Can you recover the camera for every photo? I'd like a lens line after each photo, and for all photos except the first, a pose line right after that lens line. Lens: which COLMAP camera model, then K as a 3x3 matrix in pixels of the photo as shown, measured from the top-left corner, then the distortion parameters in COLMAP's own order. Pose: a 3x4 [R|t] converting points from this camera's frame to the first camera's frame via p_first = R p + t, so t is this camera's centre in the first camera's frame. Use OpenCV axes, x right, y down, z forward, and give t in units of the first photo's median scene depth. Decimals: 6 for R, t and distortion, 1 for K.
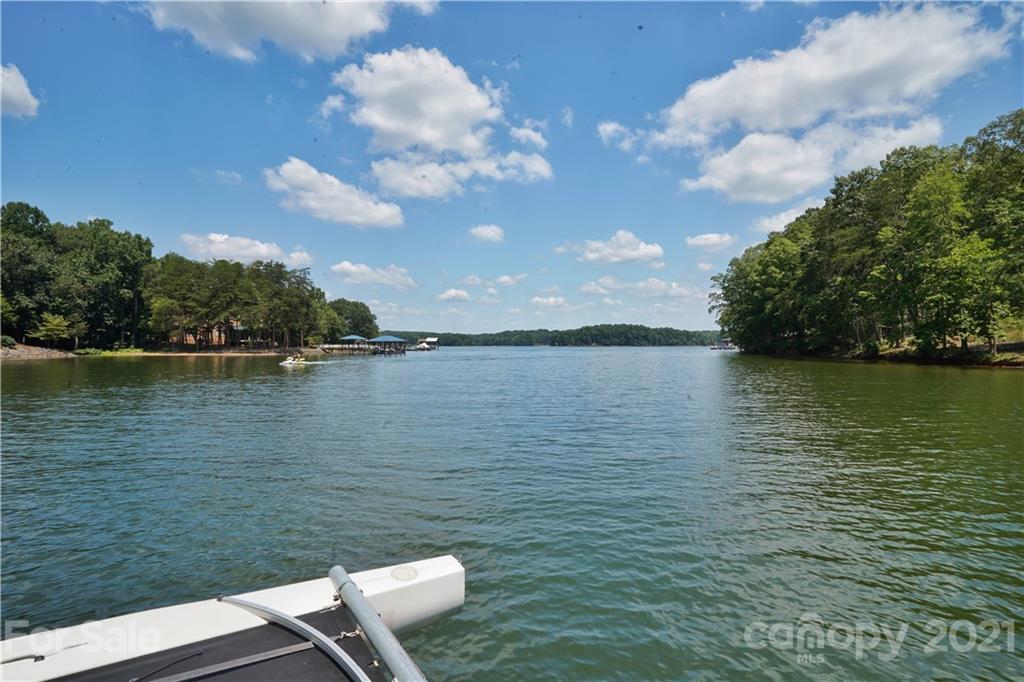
lens RADIAL K [[468.2, 0, 507.0], [0, 468.2, 341.7], [0, 0, 1]] dist [-0.048059, 0.015552]
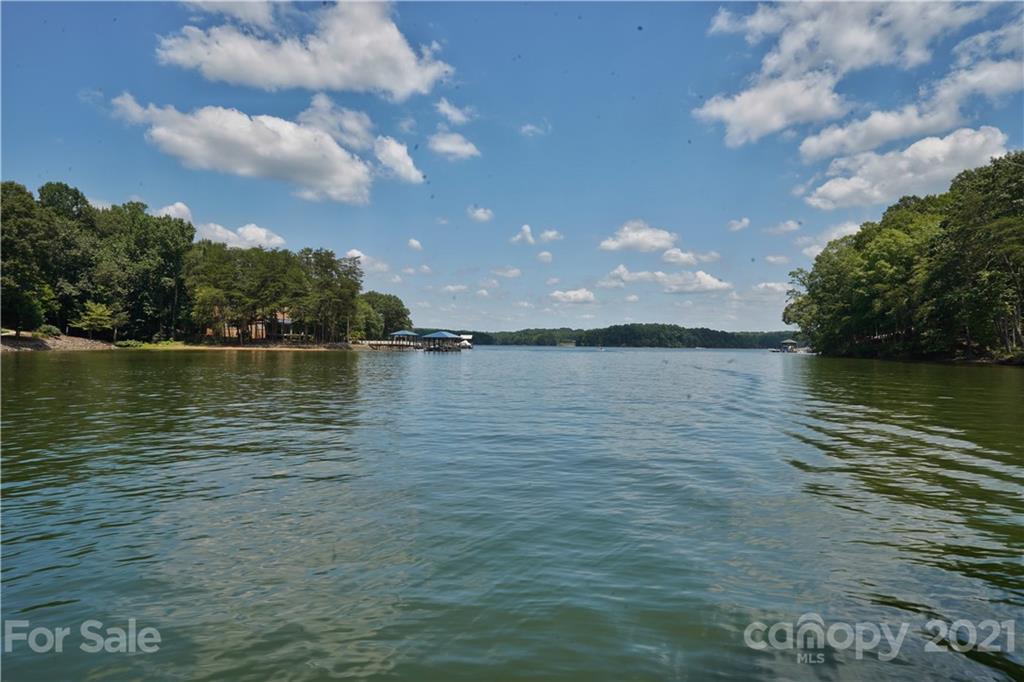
lens RADIAL K [[502.2, 0, 507.9], [0, 502.2, 339.0], [0, 0, 1]] dist [-0.025657, 0.001446]
pose [[0.999374, 0.015066, -0.032025, -0.105860], [-0.015179, 0.999879, -0.003268, 0.003583], [0.031972, 0.003752, 0.999482, 0.011003]]
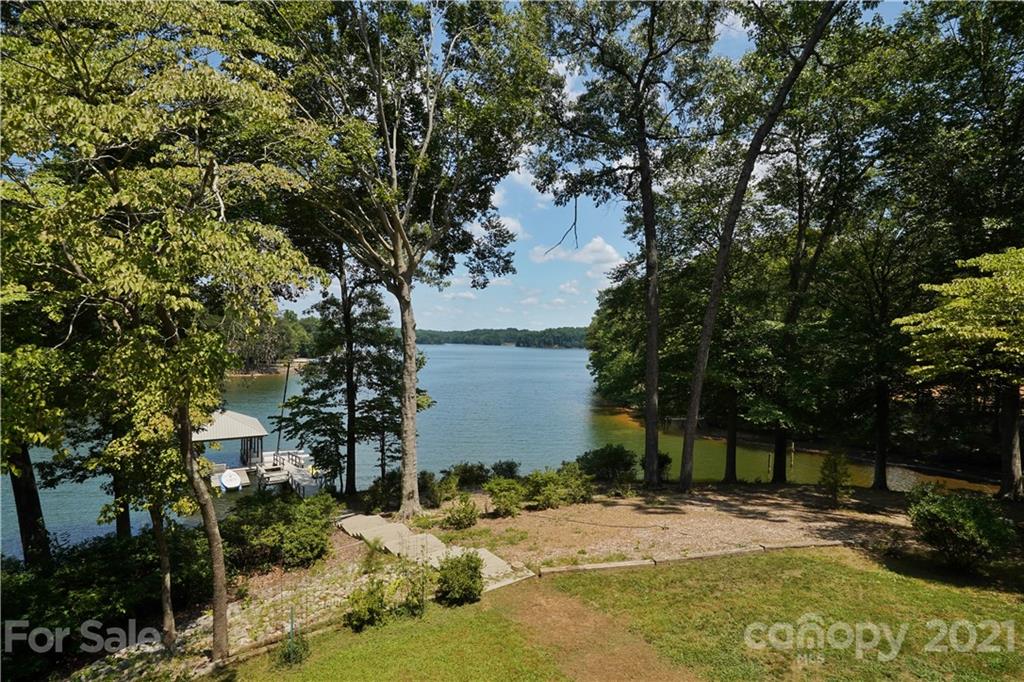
lens RADIAL K [[468.2, 0, 507.0], [0, 468.2, 341.7], [0, 0, 1]] dist [-0.048059, 0.015552]
pose [[0.998202, 0.023789, 0.055024, 0.169261], [-0.024288, 0.999670, 0.008411, -0.102553], [-0.054806, -0.009732, 0.998450, -0.441420]]
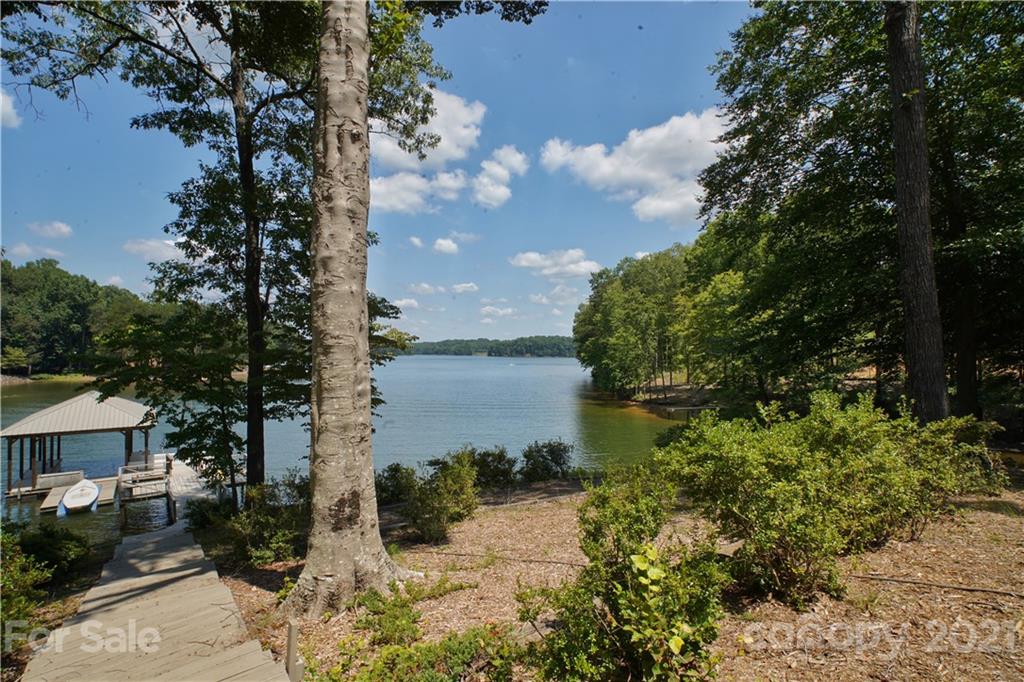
lens RADIAL K [[468.2, 0, 507.0], [0, 468.2, 341.7], [0, 0, 1]] dist [-0.048059, 0.015552]
pose [[0.993015, 0.013062, 0.117265, 0.155030], [-0.011182, 0.999798, -0.016676, -0.061141], [-0.117460, 0.015249, 0.992961, -0.320320]]
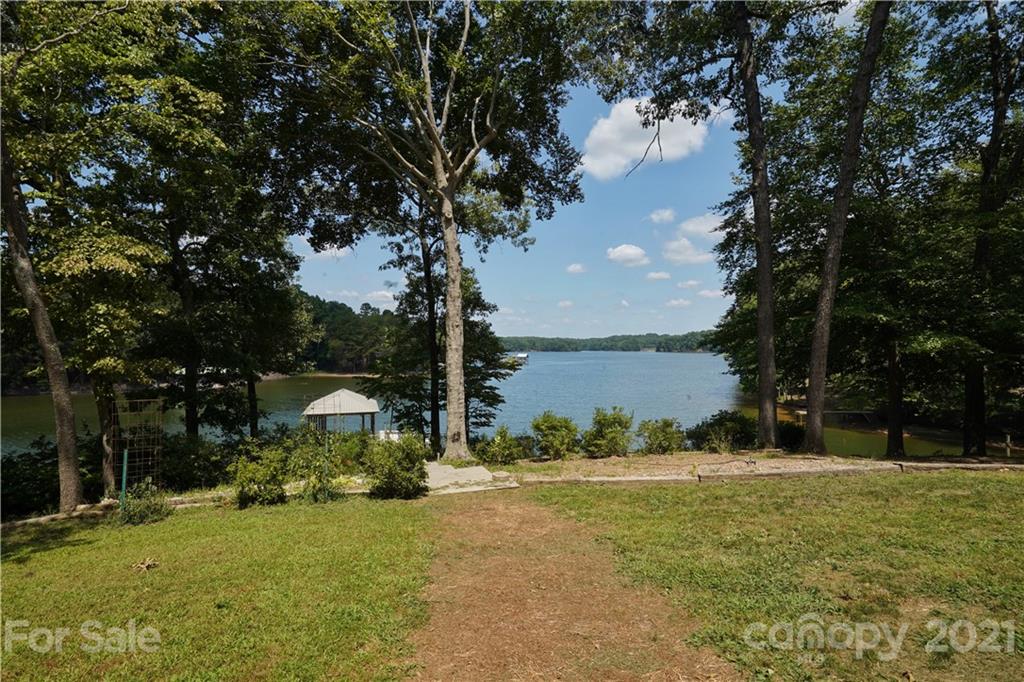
lens RADIAL K [[468.0, 0, 519.5], [0, 468.0, 320.1], [0, 0, 1]] dist [-0.016731, 0.000184]
pose [[0.977704, -0.013813, -0.209534, 0.195704], [0.002952, 0.998640, -0.052061, -0.074967], [0.209968, 0.050281, 0.976414, -0.415266]]
